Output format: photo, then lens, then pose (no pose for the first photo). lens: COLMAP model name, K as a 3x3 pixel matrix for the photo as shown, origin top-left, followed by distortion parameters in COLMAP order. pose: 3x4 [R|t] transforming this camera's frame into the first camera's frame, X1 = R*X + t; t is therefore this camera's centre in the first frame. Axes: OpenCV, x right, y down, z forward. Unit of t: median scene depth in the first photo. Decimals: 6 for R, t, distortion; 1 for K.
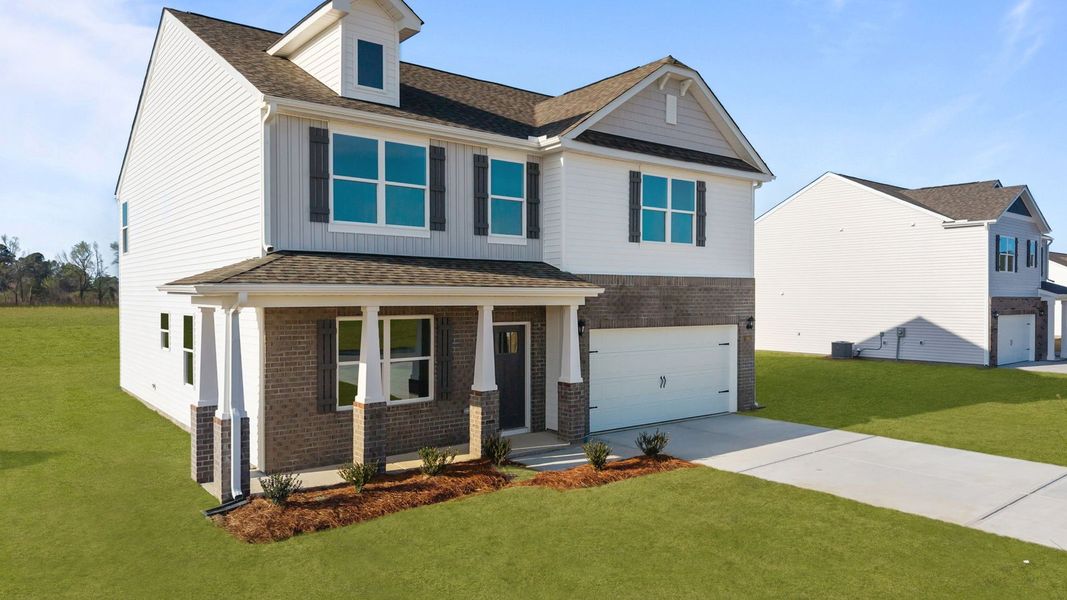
lens RADIAL K [[704.9, 0, 529.2], [0, 704.9, 304.0], [0, 0, 1]] dist [0.075070, -0.007600]
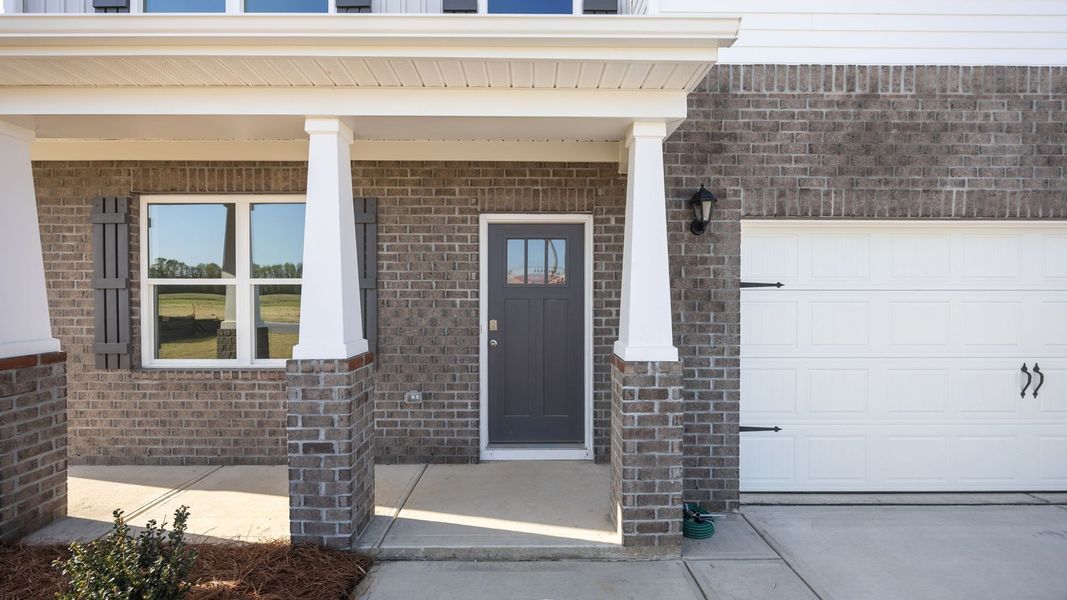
lens RADIAL K [[403.5, 0, 532.7], [0, 403.5, 298.7], [0, 0, 1]] dist [-0.006652, -0.000202]
pose [[0.790012, 0.005847, -0.613063, 0.129466], [-0.007120, 0.999975, 0.000362, 0.079442], [0.613050, 0.004079, 0.790034, 0.780689]]
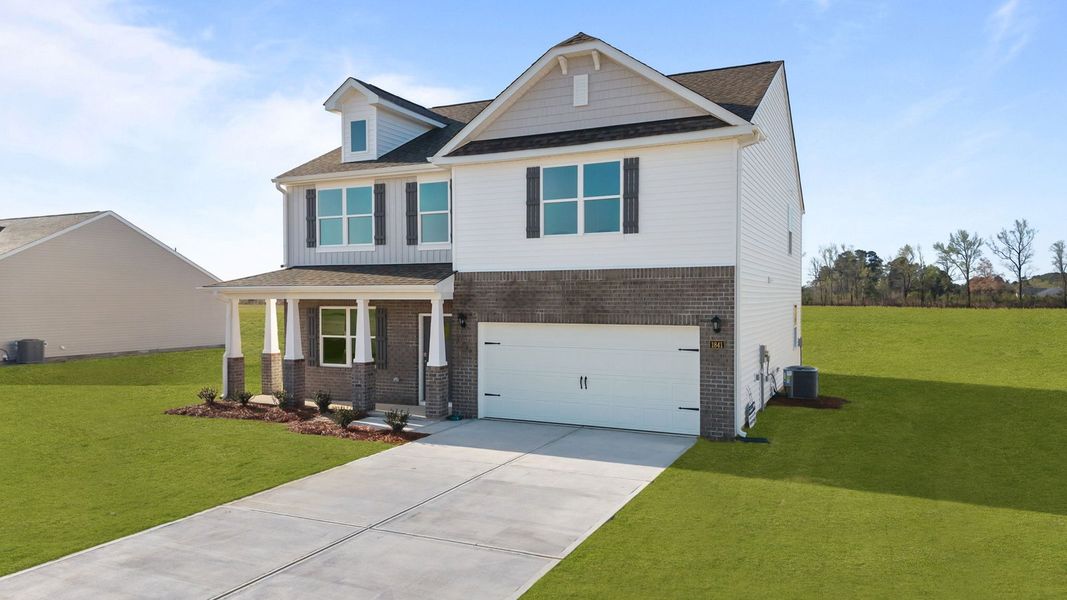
lens RADIAL K [[704.9, 0, 534.0], [0, 704.9, 304.2], [0, 0, 1]] dist [0.075070, -0.007600]
pose [[0.452763, 0.006795, -0.891605, 1.122503], [-0.007467, 0.999965, 0.003829, 0.003381], [0.891600, 0.004924, 0.452797, 0.588592]]
